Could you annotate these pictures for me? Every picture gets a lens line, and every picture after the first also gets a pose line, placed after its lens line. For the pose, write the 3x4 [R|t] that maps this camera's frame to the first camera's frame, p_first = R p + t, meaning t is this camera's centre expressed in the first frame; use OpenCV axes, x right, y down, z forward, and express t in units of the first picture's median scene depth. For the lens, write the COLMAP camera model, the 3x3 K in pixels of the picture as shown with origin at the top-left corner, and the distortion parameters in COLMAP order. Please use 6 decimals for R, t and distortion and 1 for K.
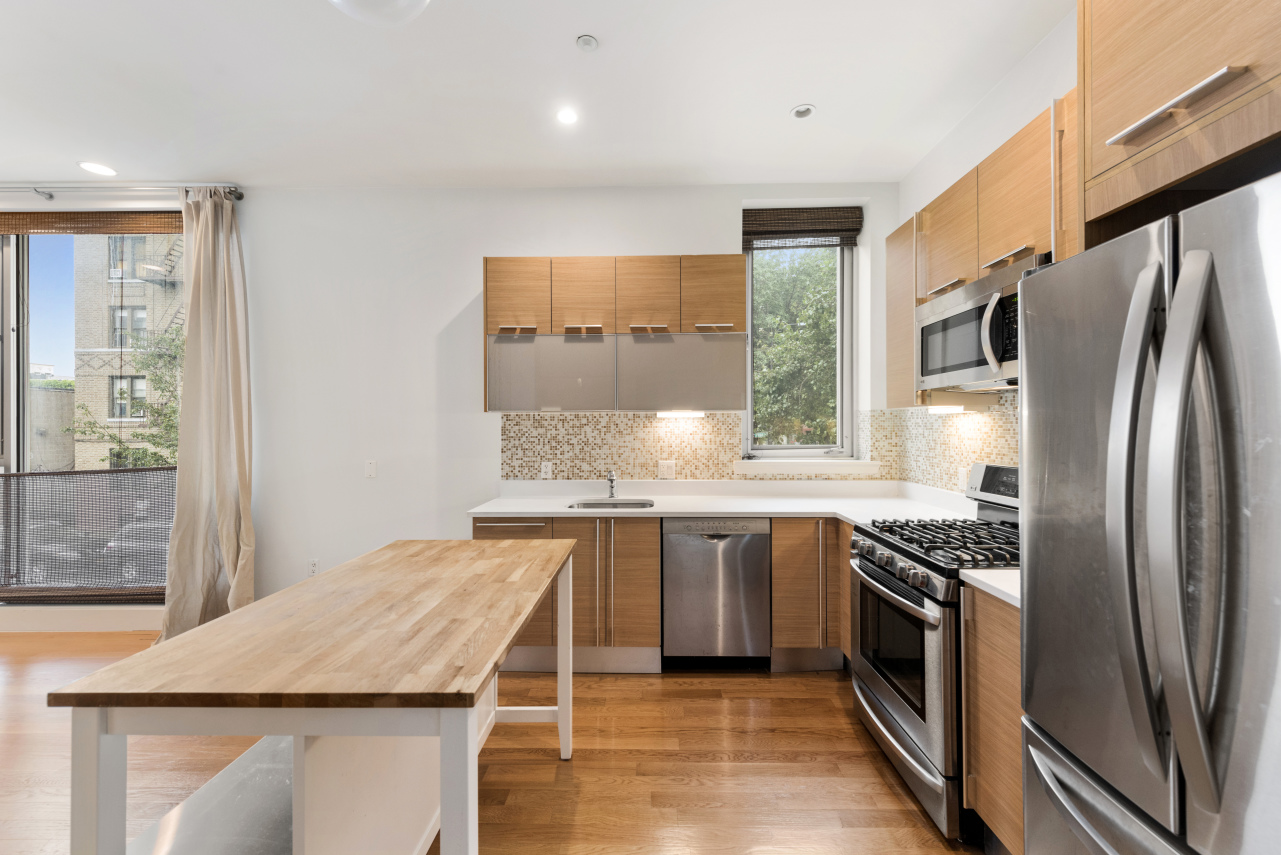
lens RADIAL K [[510.7, 0, 645.0], [0, 510.7, 413.2], [0, 0, 1]] dist [0.022105, -0.007435]
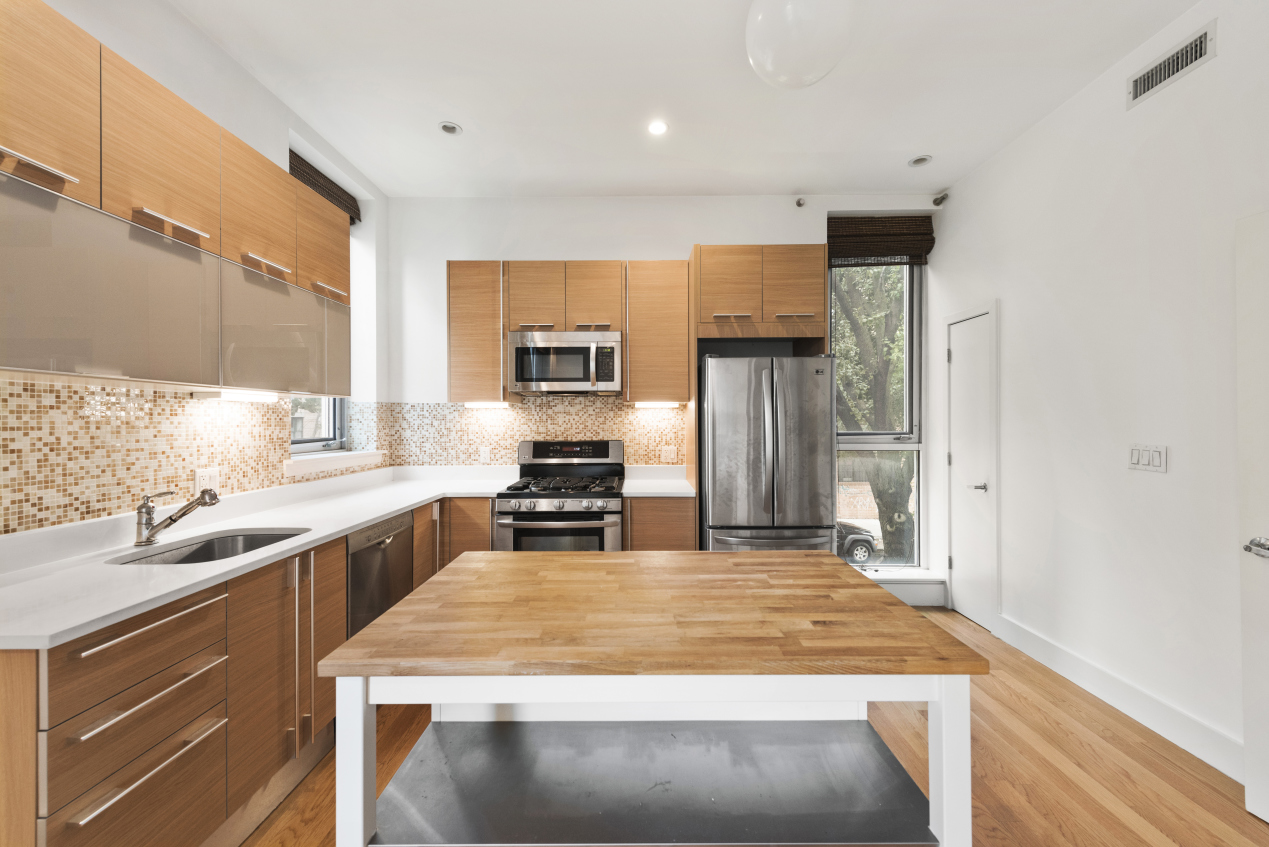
lens RADIAL K [[505.9, 0, 639.0], [0, 505.9, 409.3], [0, 0, 1]] dist [0.022105, -0.007435]
pose [[-0.025223, 0.027725, 0.999297, -0.607830], [-0.021698, 0.999365, -0.028275, 0.026388], [-0.999446, -0.022396, -0.024605, 0.485757]]
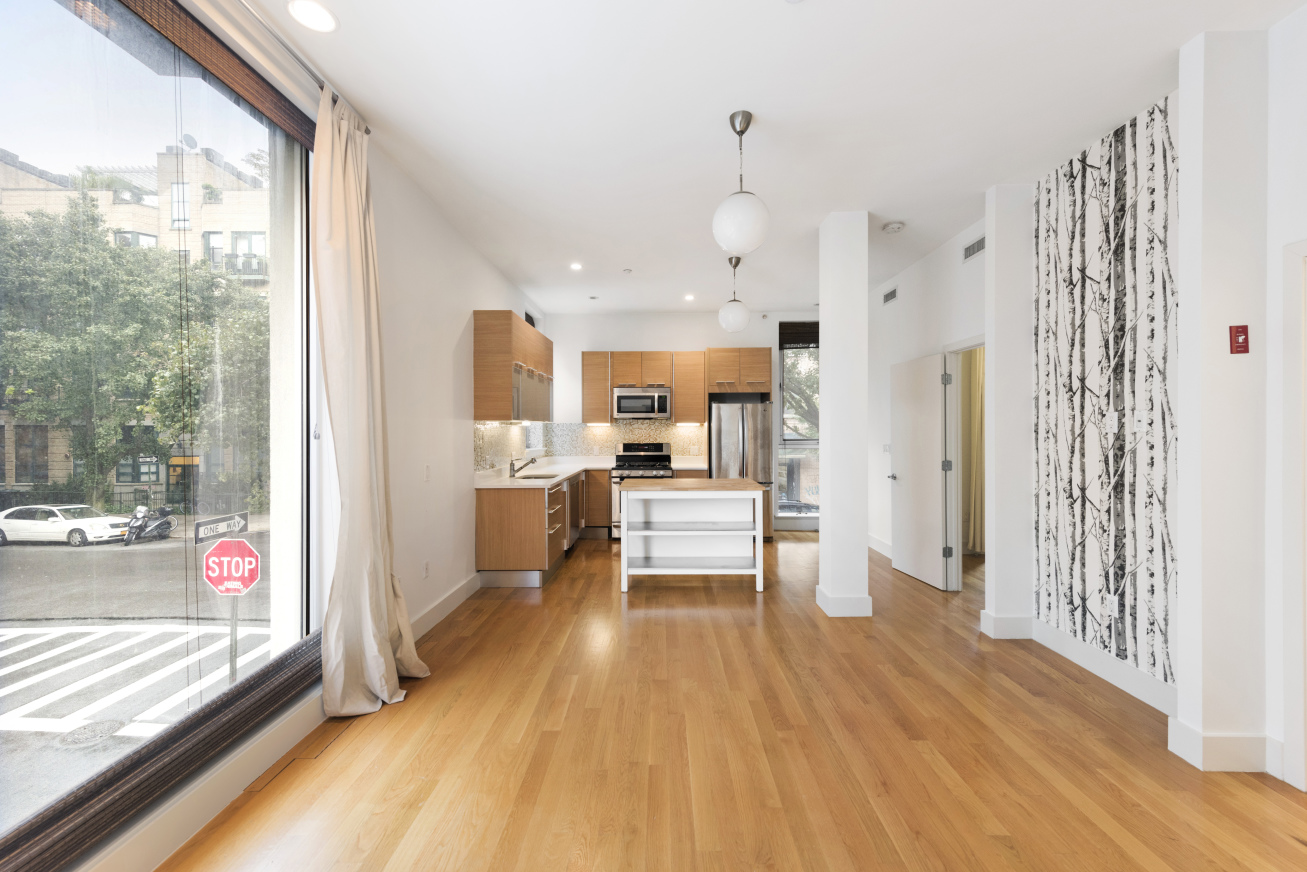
lens RADIAL K [[521.0, 0, 658.1], [0, 521.0, 421.4], [0, 0, 1]] dist [0.022105, -0.007435]
pose [[-0.021469, 0.020616, 0.999557, -1.603927], [-0.021465, 0.999547, -0.021077, 0.021453], [-0.999539, -0.021908, -0.021017, 0.584043]]
